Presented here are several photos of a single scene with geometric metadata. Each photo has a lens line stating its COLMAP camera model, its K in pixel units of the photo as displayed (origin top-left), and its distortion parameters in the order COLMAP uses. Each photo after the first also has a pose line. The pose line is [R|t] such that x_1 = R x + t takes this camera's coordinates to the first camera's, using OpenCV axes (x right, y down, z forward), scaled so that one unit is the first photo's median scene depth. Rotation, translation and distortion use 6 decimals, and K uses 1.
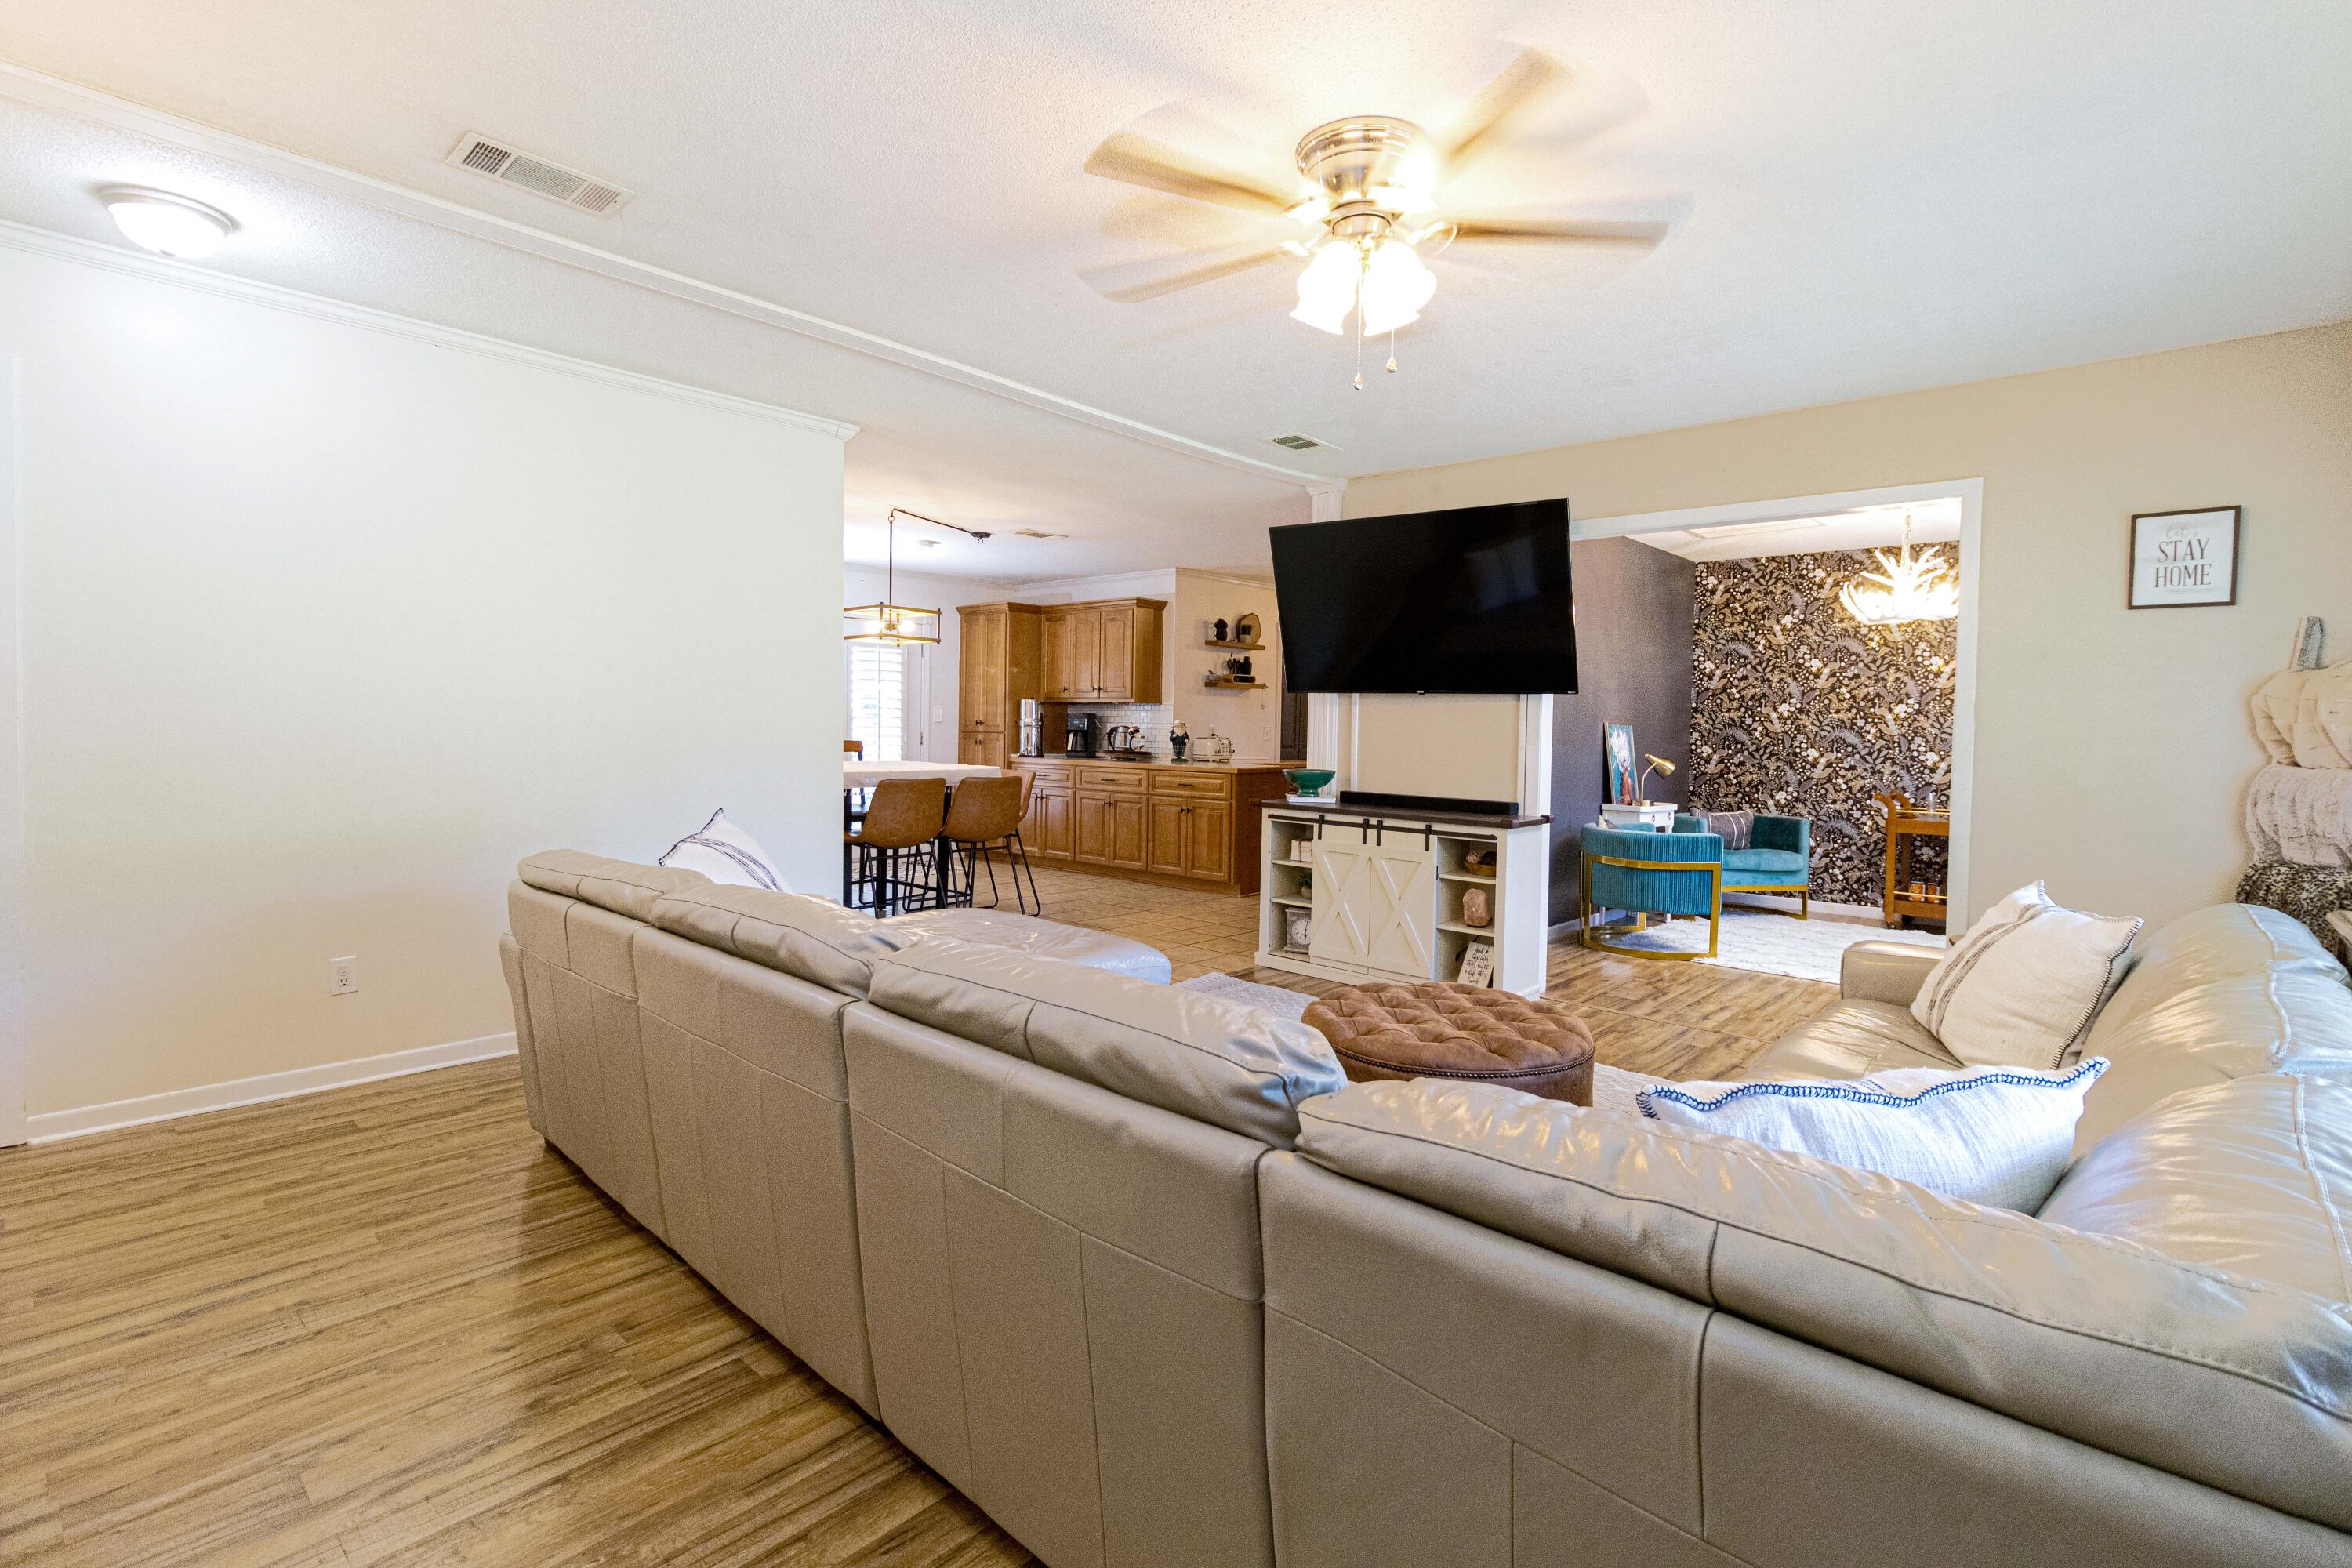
lens RADIAL K [[1077.7, 0, 1201.5], [0, 1077.7, 748.2], [0, 0, 1]] dist [0.000497, 0.000044]
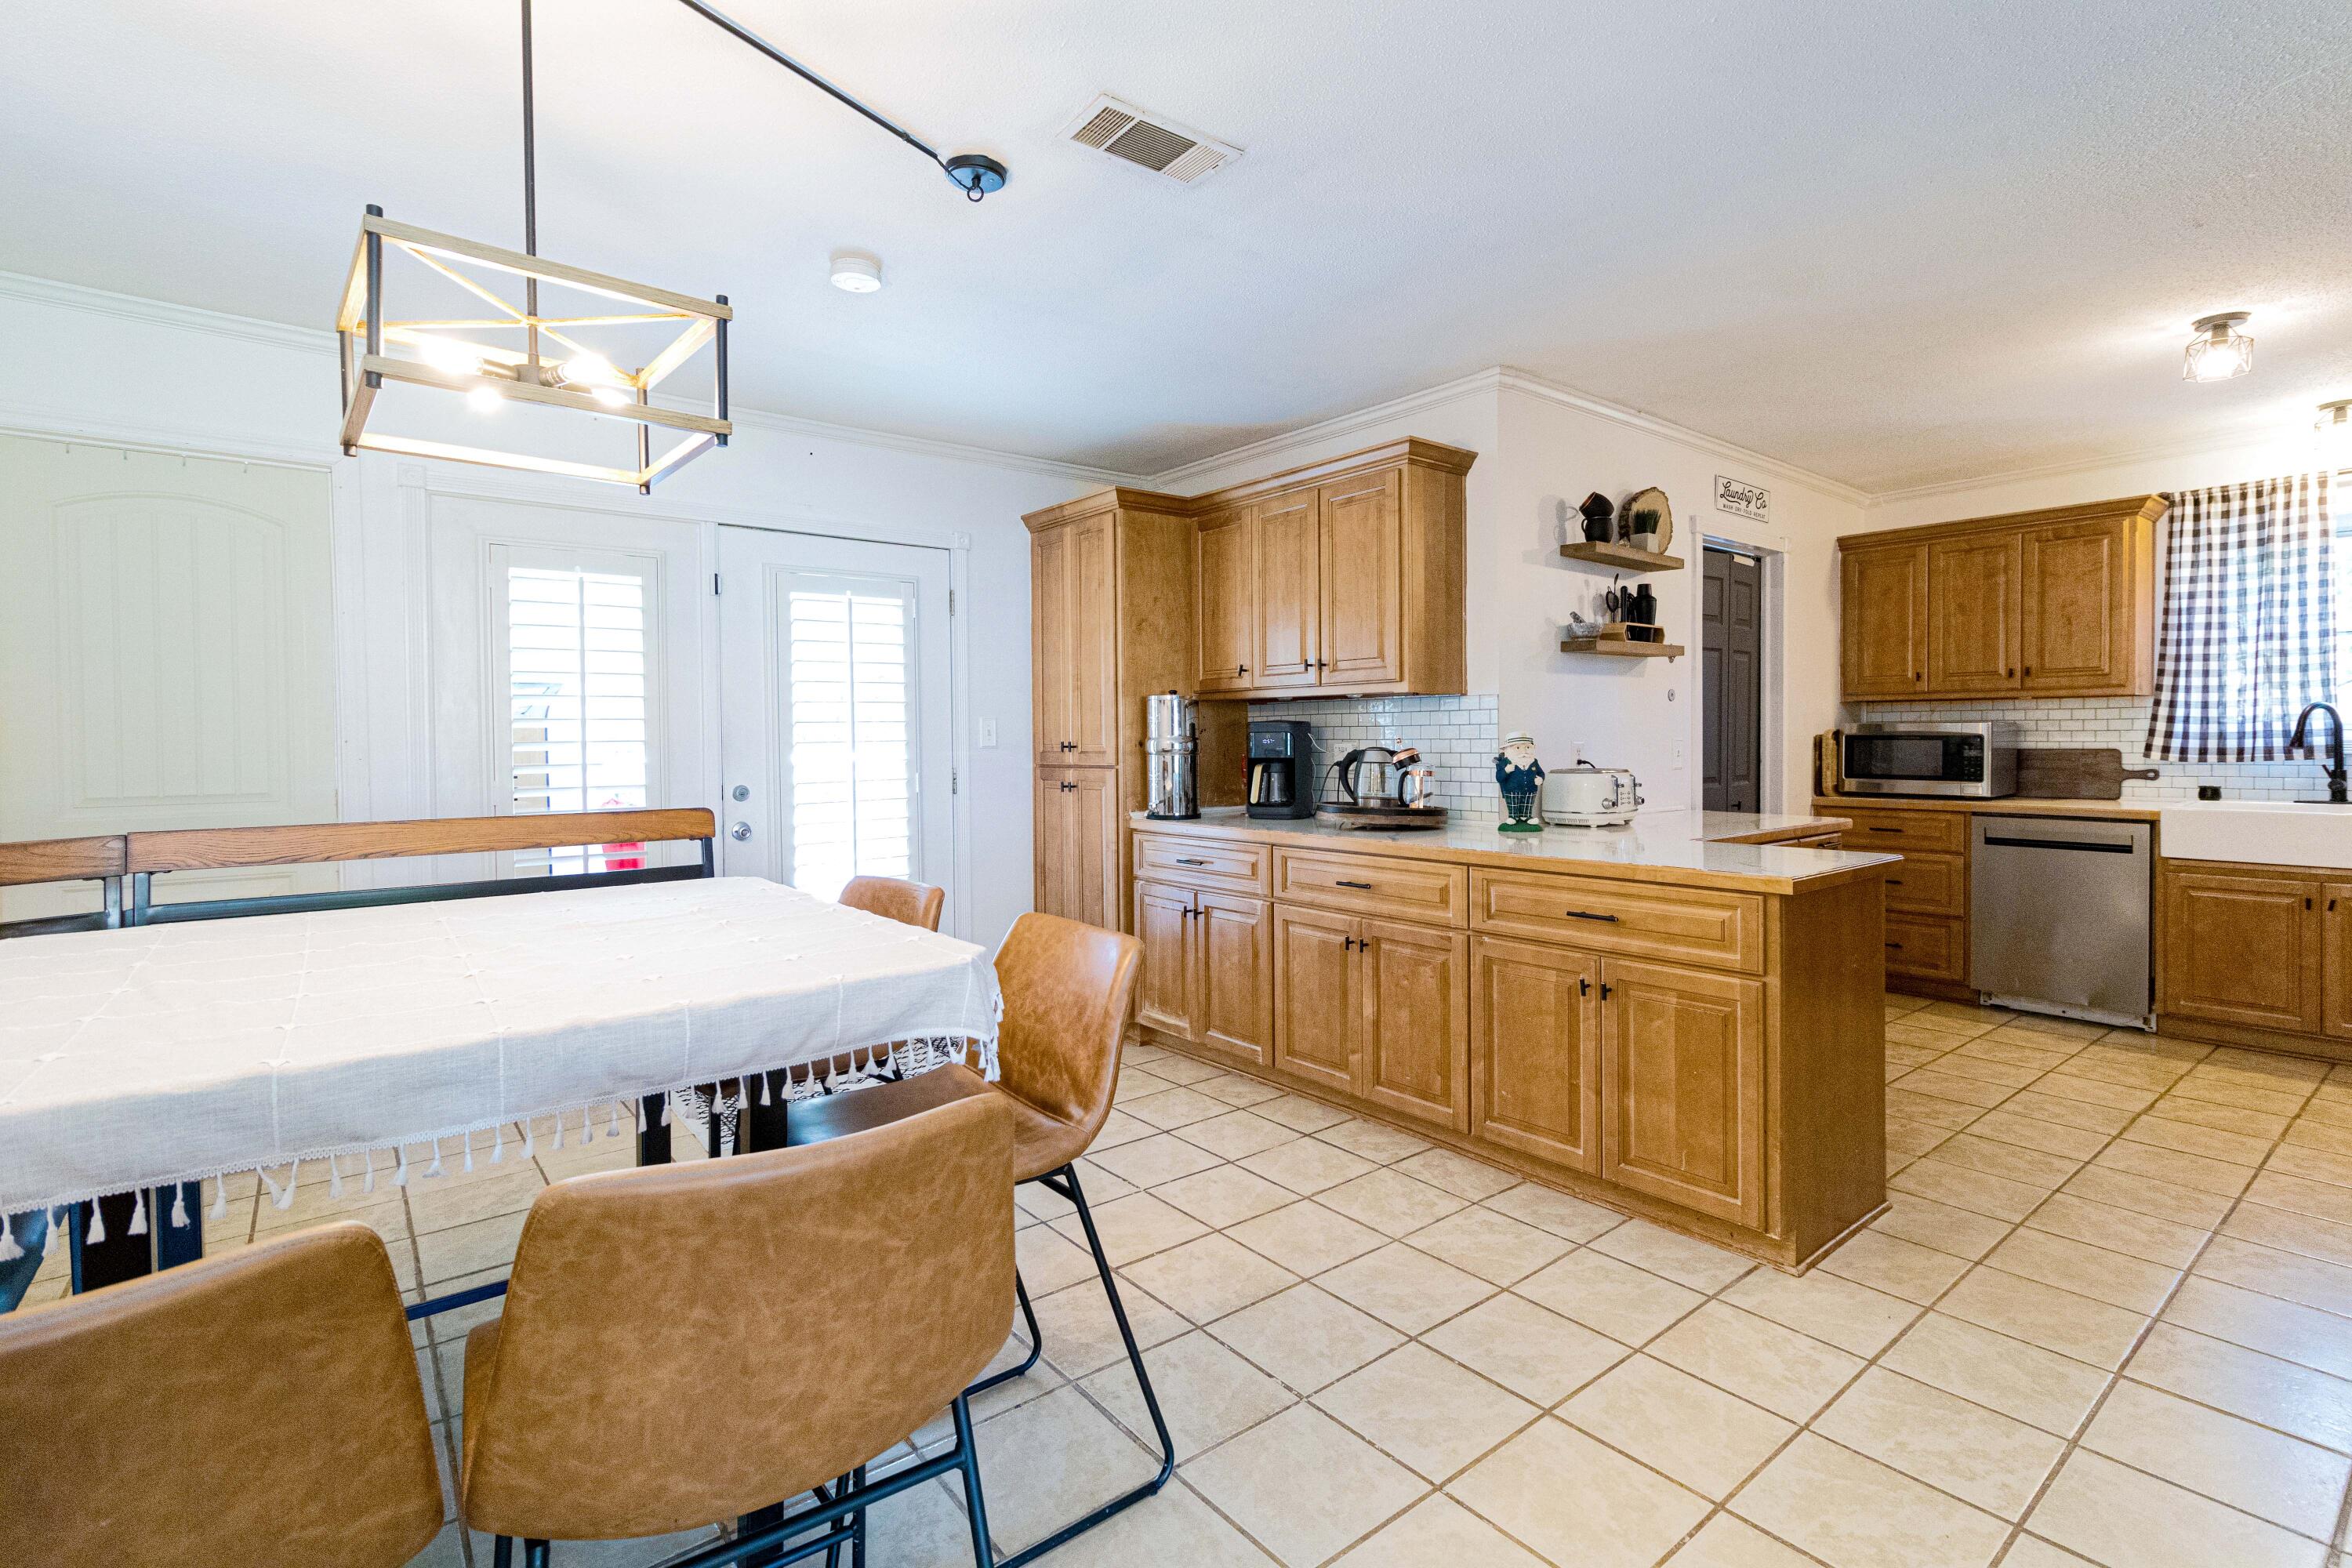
lens RADIAL K [[1077.7, 0, 1201.5], [0, 1077.7, 748.2], [0, 0, 1]] dist [0.000497, 0.000044]
pose [[0.986687, -0.023779, -0.160882, -0.071042], [0.022245, 0.999688, -0.011327, -0.016563], [0.161102, 0.007598, 0.986909, 0.548545]]
